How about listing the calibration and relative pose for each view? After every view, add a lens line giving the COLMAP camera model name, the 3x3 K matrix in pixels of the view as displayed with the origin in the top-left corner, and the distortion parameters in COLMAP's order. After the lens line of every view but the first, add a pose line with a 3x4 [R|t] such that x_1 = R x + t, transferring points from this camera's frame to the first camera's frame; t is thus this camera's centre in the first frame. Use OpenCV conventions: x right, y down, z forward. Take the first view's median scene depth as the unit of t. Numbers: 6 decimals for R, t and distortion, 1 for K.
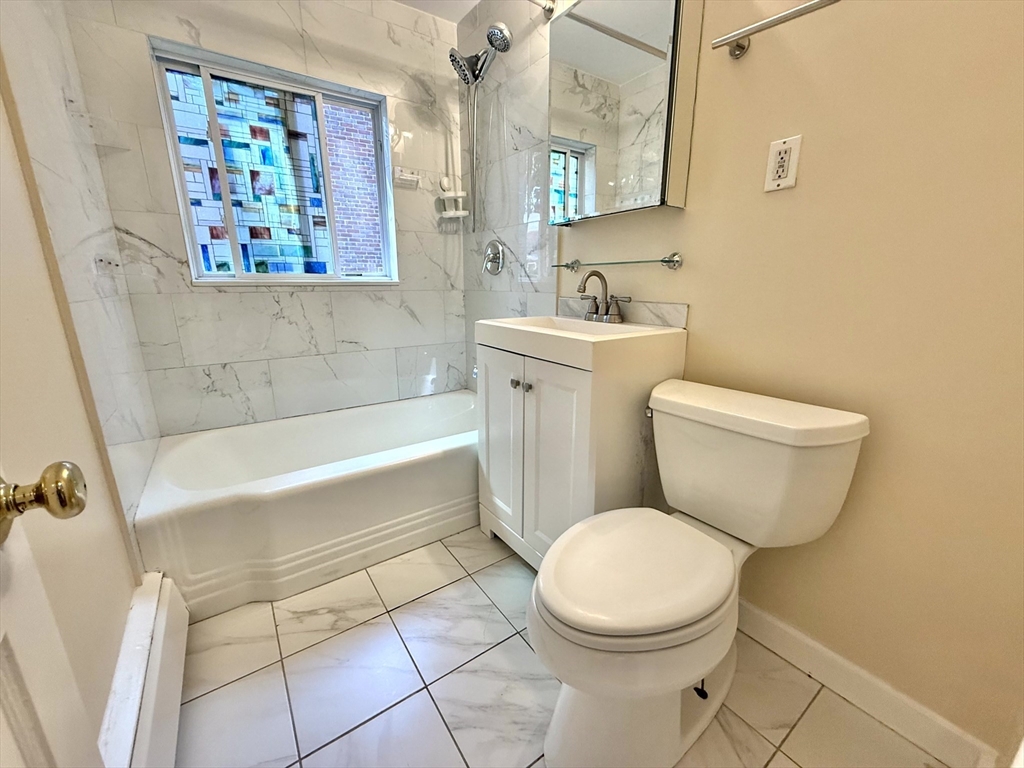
lens RADIAL K [[408.9, 0, 515.1], [0, 408.9, 382.8], [0, 0, 1]] dist [0.002299, -0.000243]
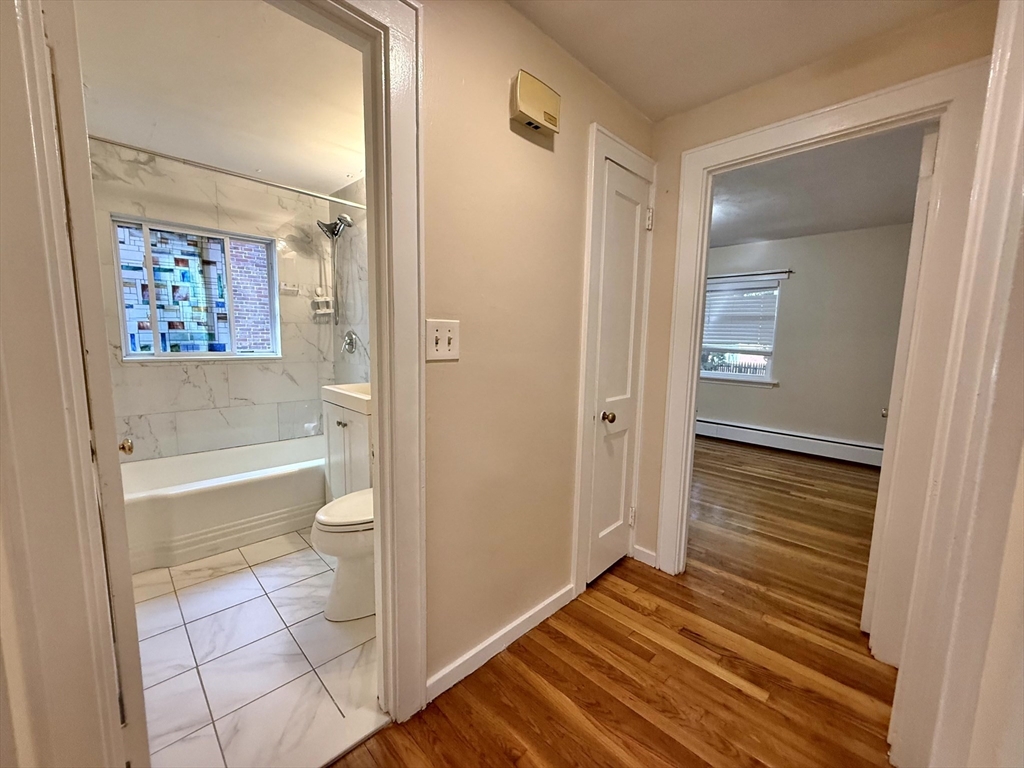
lens RADIAL K [[408.9, 0, 513.7], [0, 408.9, 385.2], [0, 0, 1]] dist [0.002299, -0.000243]
pose [[0.985617, -0.000551, 0.168991, 0.314488], [0.021499, 0.992278, -0.122156, 0.049208], [-0.167619, 0.124033, 0.978018, -0.599661]]
